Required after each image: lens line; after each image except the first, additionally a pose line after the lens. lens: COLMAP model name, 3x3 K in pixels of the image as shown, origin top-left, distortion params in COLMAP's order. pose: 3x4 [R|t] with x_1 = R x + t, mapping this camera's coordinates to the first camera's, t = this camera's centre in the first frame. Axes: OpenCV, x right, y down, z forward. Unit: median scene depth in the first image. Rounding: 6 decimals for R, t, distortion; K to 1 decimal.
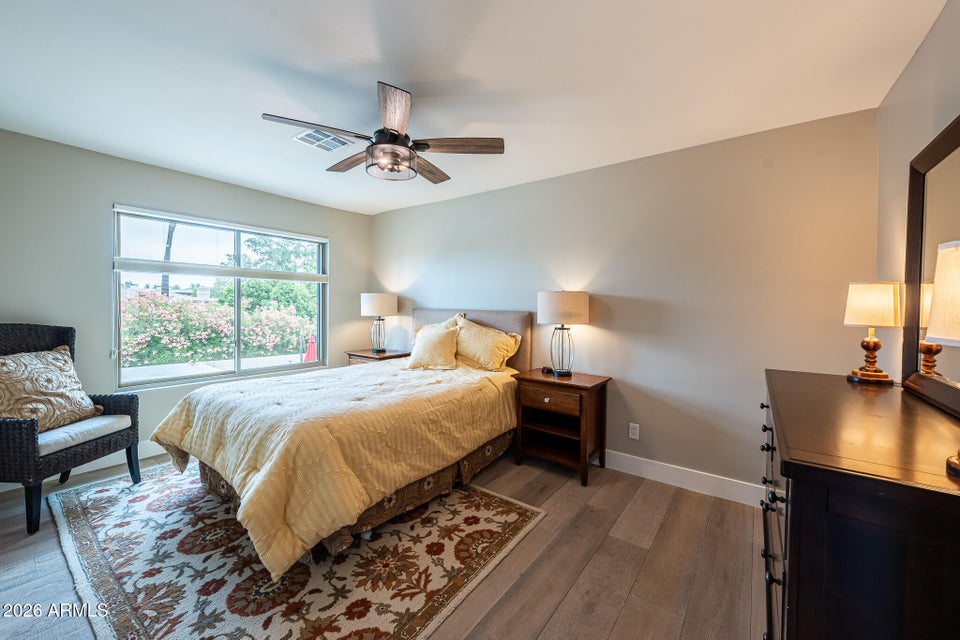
lens RADIAL K [[365.6, 0, 481.1], [0, 365.6, 312.5], [0, 0, 1]] dist [0.000803, 0.000059]
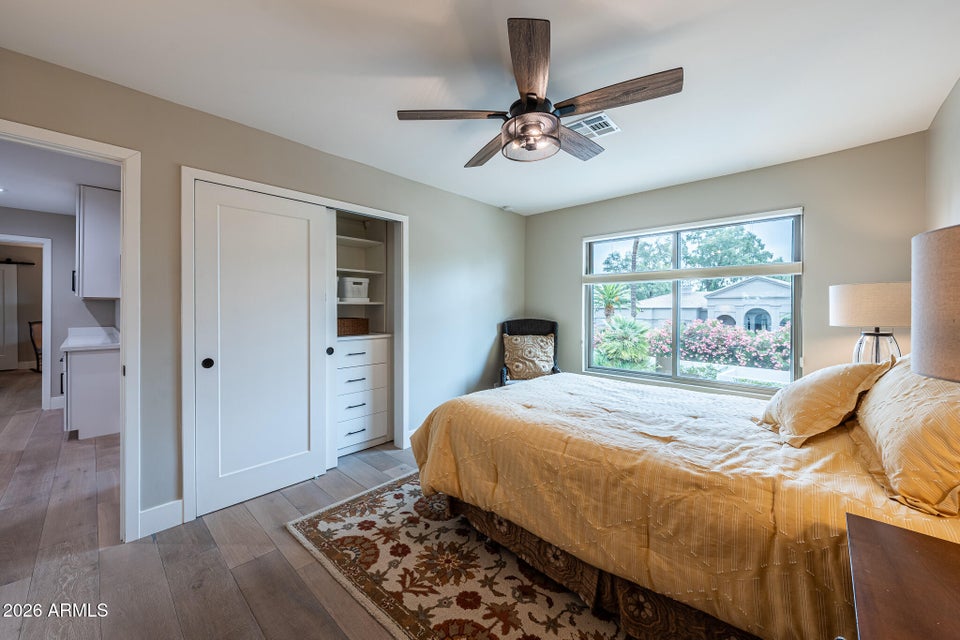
lens RADIAL K [[368.4, 0, 468.0], [0, 368.4, 309.4], [0, 0, 1]] dist [0.000014, -0.000019]
pose [[-0.120869, -0.005904, -0.992651, 0.674932], [-0.020939, 0.999775, -0.003397, -0.004416], [0.992448, 0.020374, -0.120966, 1.044919]]
